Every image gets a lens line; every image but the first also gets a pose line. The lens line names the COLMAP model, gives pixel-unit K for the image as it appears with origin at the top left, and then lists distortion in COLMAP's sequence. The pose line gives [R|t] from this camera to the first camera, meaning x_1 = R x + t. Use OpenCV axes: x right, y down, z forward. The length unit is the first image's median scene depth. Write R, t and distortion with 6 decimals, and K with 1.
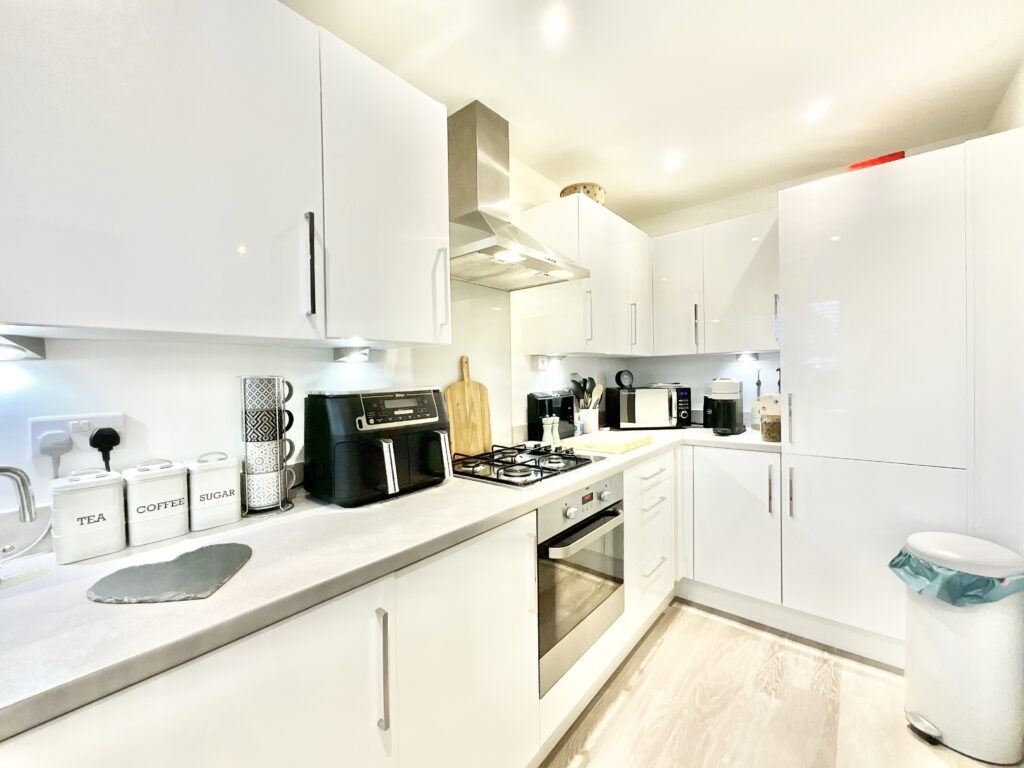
lens RADIAL K [[412.8, 0, 512.0], [0, 412.8, 384.0], [0, 0, 1]] dist [-0.004691, 0.000181]
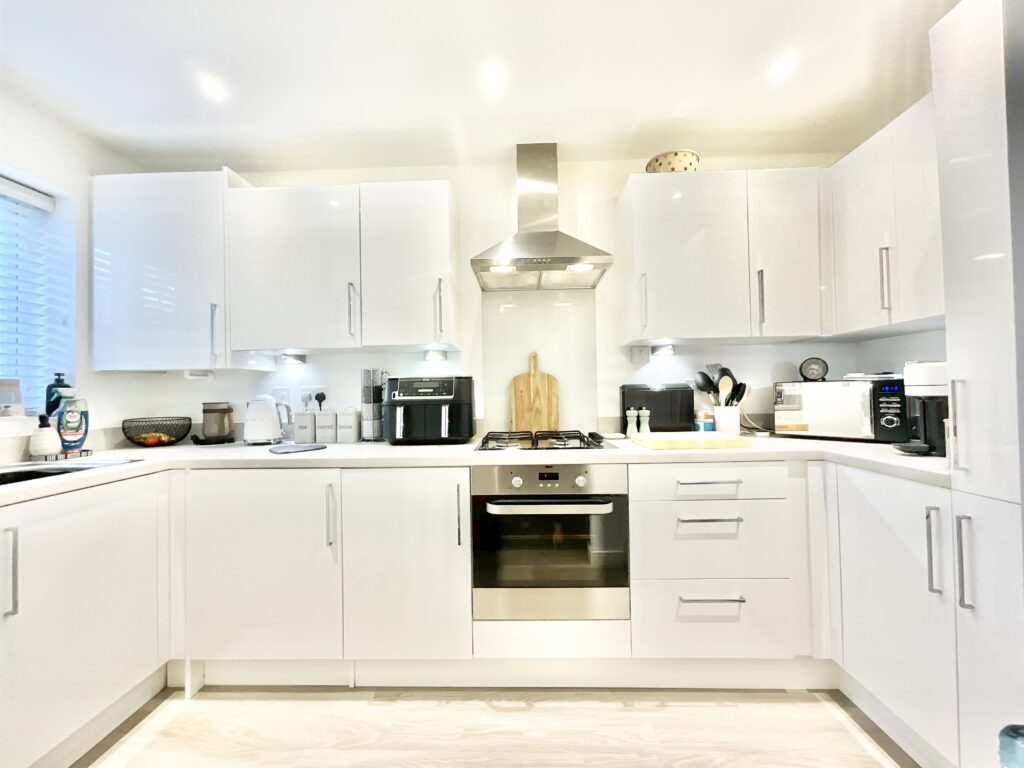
lens RADIAL K [[412.8, 0, 512.0], [0, 412.8, 384.0], [0, 0, 1]] dist [-0.004691, 0.000181]
pose [[0.619718, -0.006520, -0.784798, 0.973368], [-0.009694, 0.999826, -0.015961, 0.055683], [0.784765, 0.017499, 0.619546, 0.257757]]
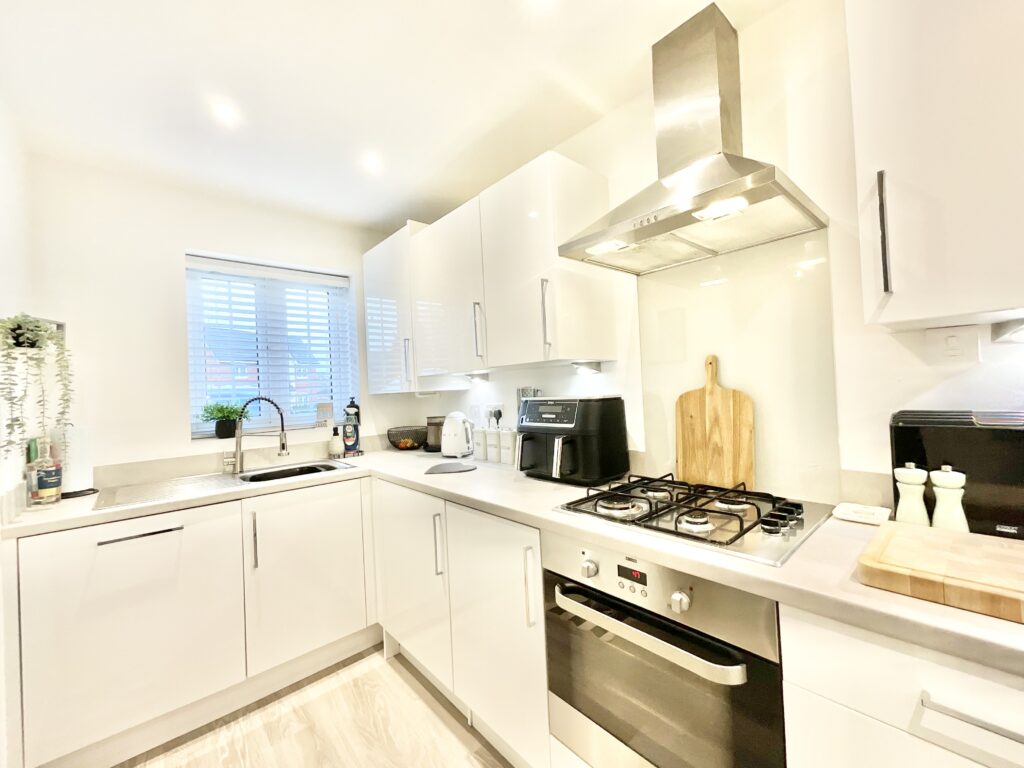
lens RADIAL K [[412.8, 0, 512.0], [0, 412.8, 384.0], [0, 0, 1]] dist [-0.004691, 0.000181]
pose [[-0.148448, 0.012726, -0.988838, 0.861602], [0.026651, 0.999605, 0.008864, -0.038081], [0.988561, -0.025038, -0.148729, 0.921952]]
